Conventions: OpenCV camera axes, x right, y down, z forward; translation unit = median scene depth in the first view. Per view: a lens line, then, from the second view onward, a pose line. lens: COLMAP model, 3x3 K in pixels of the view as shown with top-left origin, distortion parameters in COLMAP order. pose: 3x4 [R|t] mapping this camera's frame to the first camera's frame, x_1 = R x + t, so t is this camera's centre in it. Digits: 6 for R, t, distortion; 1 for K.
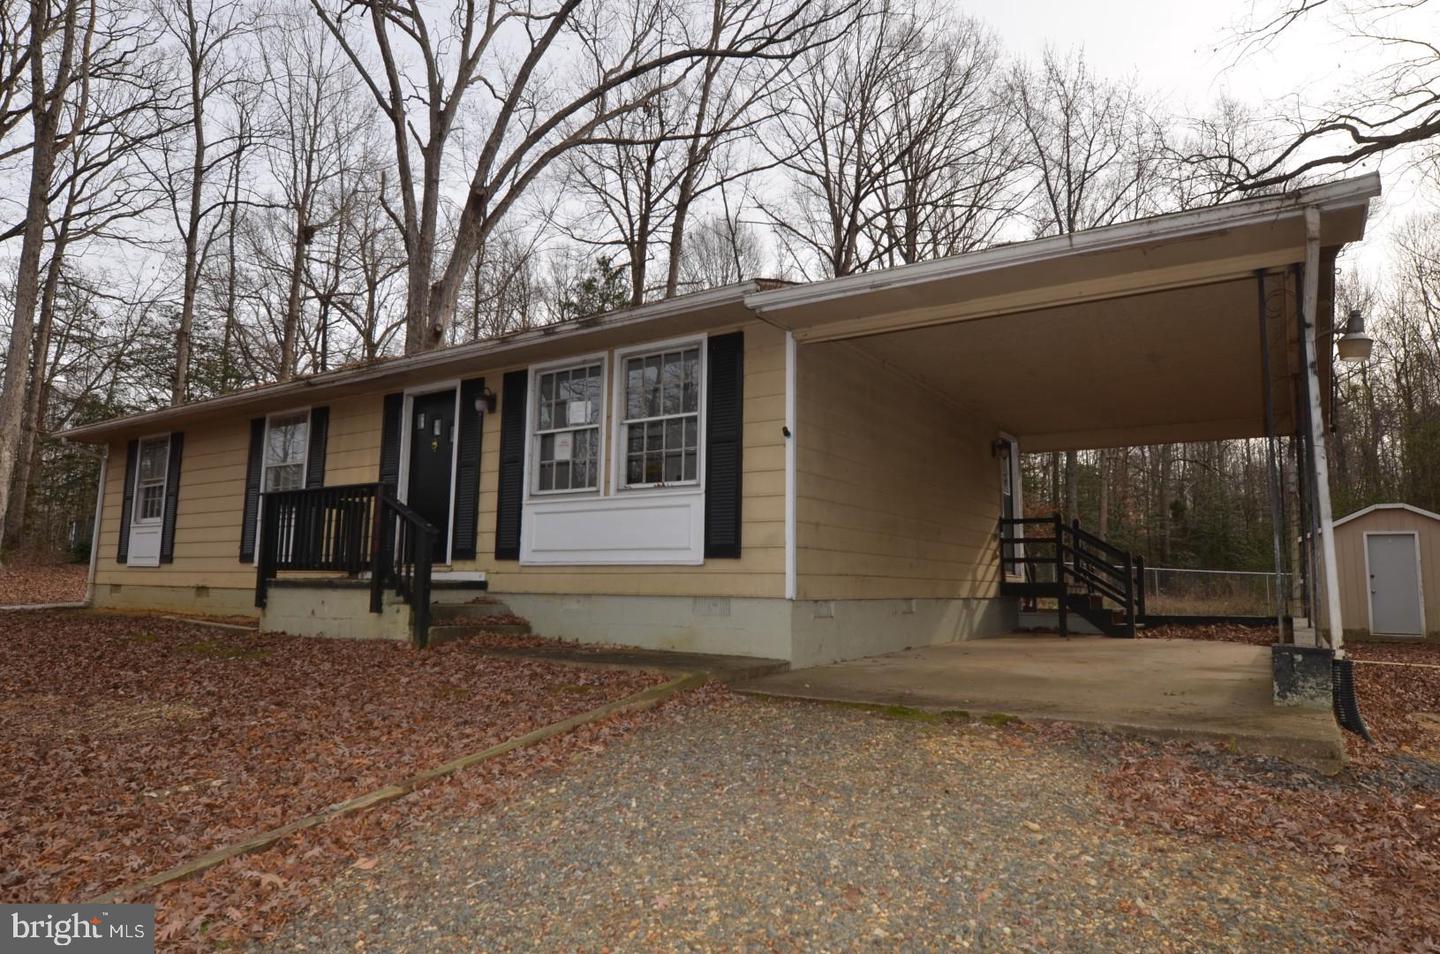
lens RADIAL K [[867.3, 0, 720.0], [0, 867.3, 477.0], [0, 0, 1]] dist [-0.012750, -0.001777]
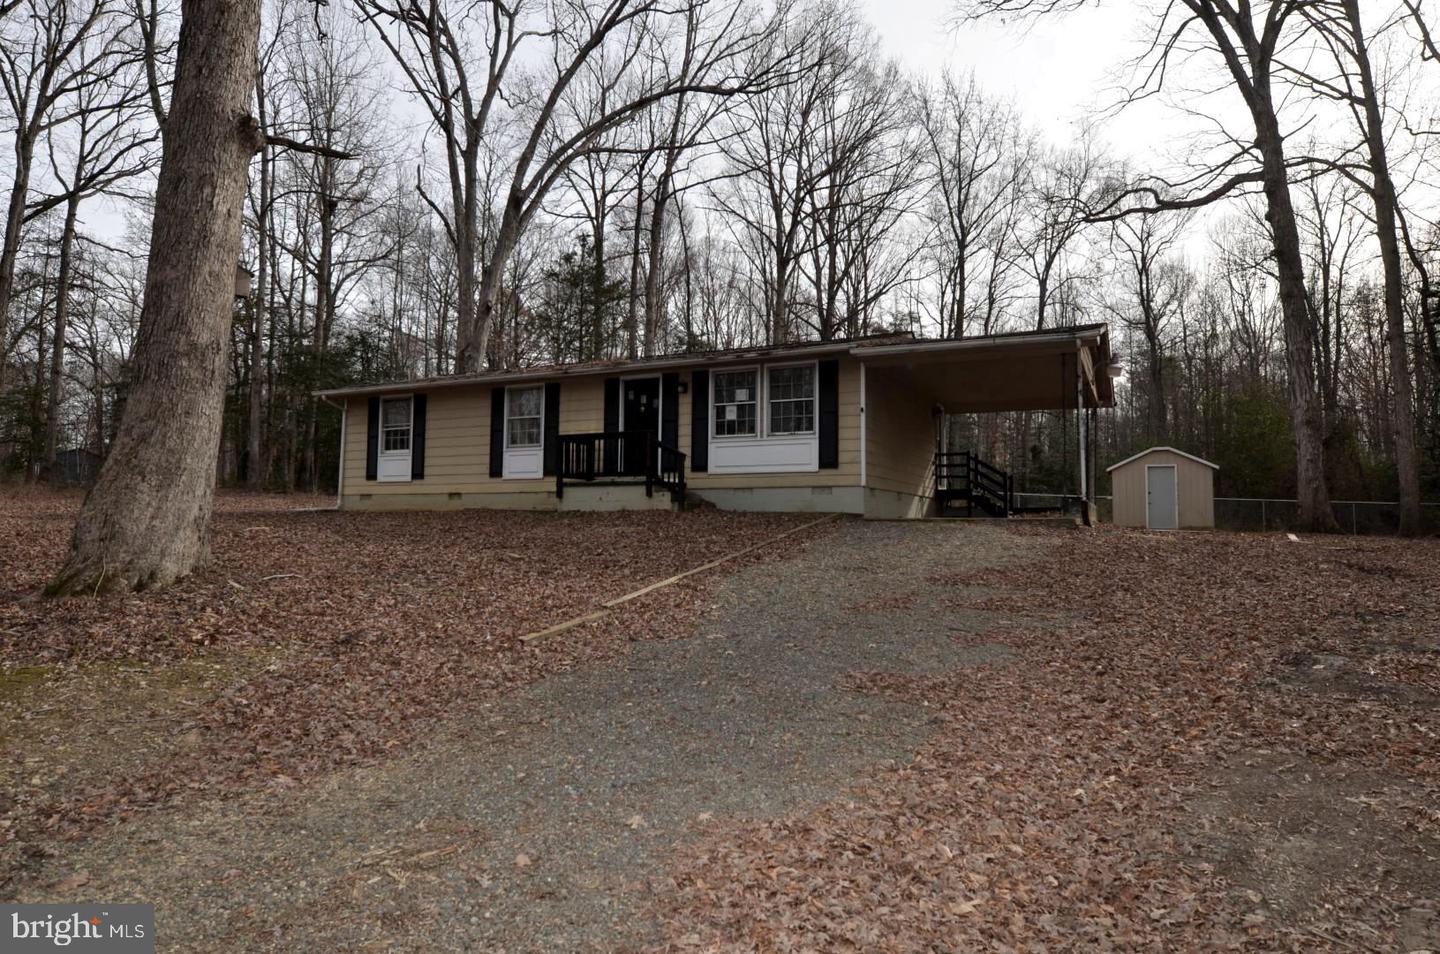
lens RADIAL K [[881.9, 0, 718.6], [0, 881.9, 471.4], [0, 0, 1]] dist [-0.008559, -0.003084]
pose [[0.990286, 0.003063, 0.139012, -0.376064], [-0.011321, 0.998214, 0.058655, -0.014977], [-0.138584, -0.059659, 0.988552, -0.732994]]
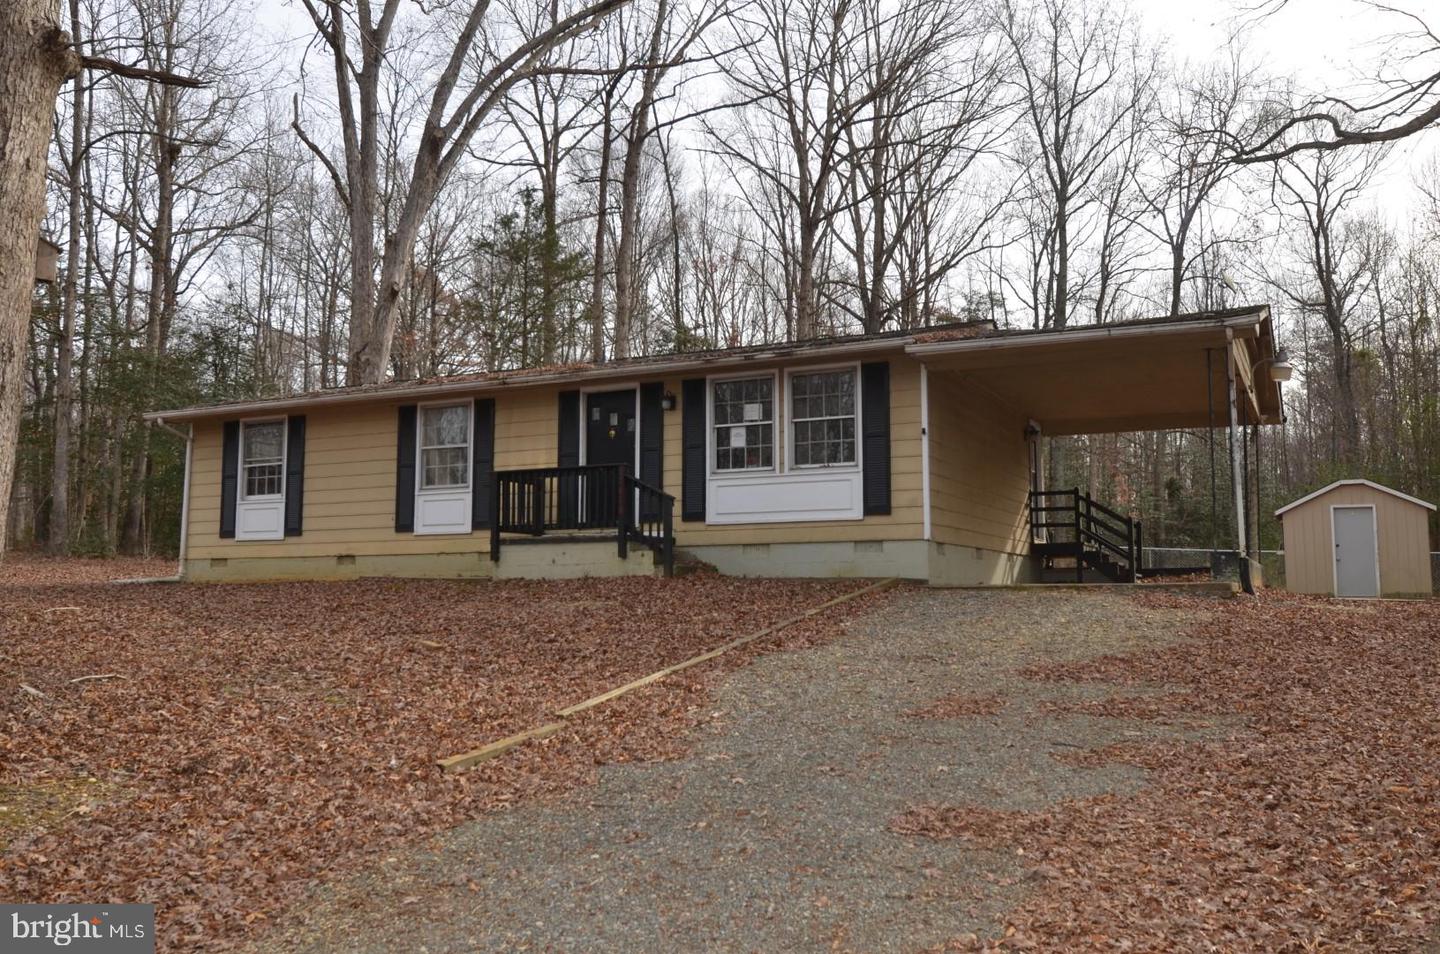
lens RADIAL K [[1255.1, 0, 718.1], [0, 1255.1, 469.7], [0, 0, 1]] dist [0.001091, 0.002472]
pose [[0.990687, -0.001203, 0.136156, -0.375369], [-0.001311, 0.999830, 0.018371, -0.015564], [-0.136155, -0.018378, 0.990517, -0.736193]]
